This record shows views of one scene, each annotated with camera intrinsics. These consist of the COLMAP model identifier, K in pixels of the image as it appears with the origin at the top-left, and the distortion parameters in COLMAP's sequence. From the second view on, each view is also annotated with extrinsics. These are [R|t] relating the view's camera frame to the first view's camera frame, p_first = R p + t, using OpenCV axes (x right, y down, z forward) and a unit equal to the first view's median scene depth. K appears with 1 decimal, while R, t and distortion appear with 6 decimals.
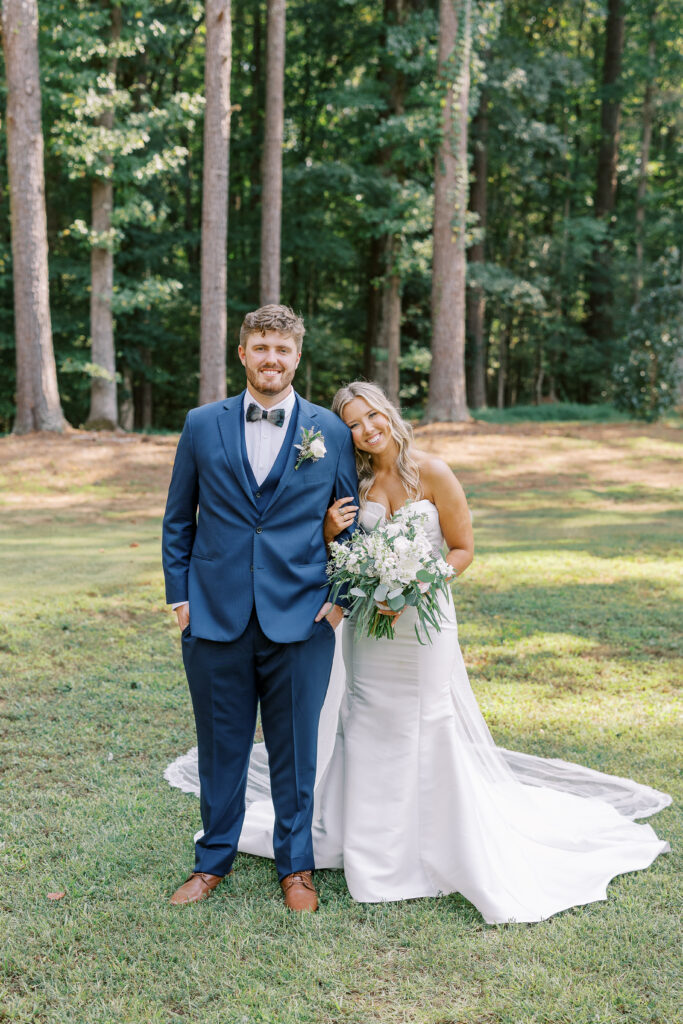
lens RADIAL K [[1507.2, 0, 360.0], [0, 1507.2, 517.8], [0, 0, 1]] dist [0.042536, 0.060121]
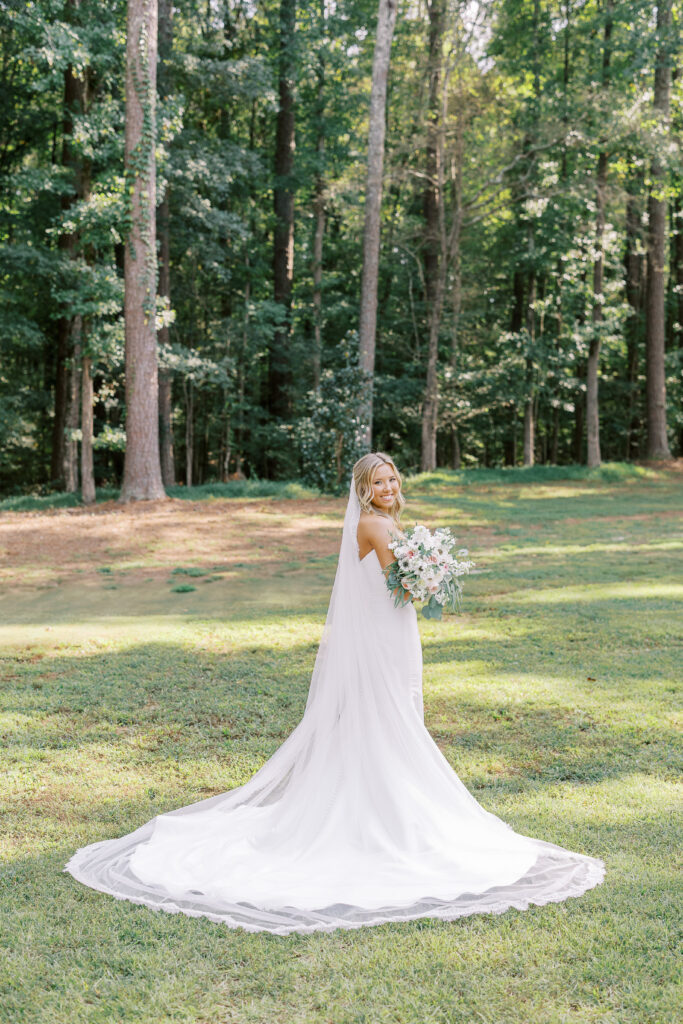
lens RADIAL K [[1507.2, 0, 360.0], [0, 1507.2, 517.8], [0, 0, 1]] dist [0.042536, 0.060121]
pose [[0.975044, -0.023734, 0.220740, -0.024725], [0.035107, 0.998243, -0.047739, 0.002046], [-0.219219, 0.054297, 0.974164, -0.020886]]
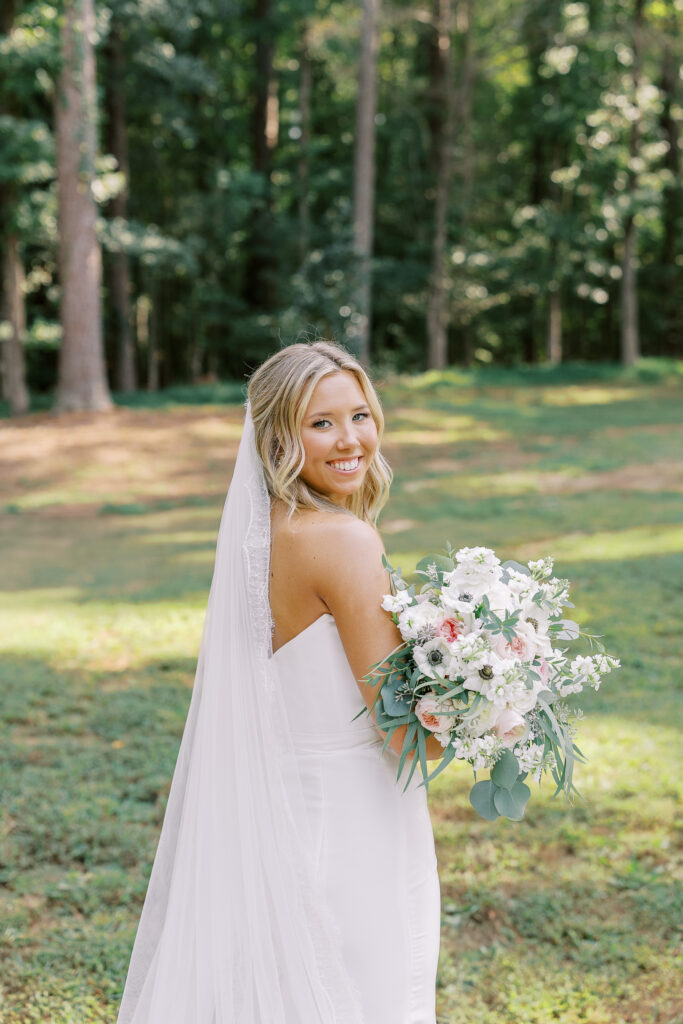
lens RADIAL K [[1477.5, 0, 341.5], [0, 1477.5, 512.0], [0, 0, 1]] dist [-0.087347, 0.006045]
pose [[0.977896, -0.046646, 0.203824, 0.028874], [0.044779, 0.998902, 0.013766, -0.013551], [-0.204242, -0.004335, 0.978911, 0.190467]]
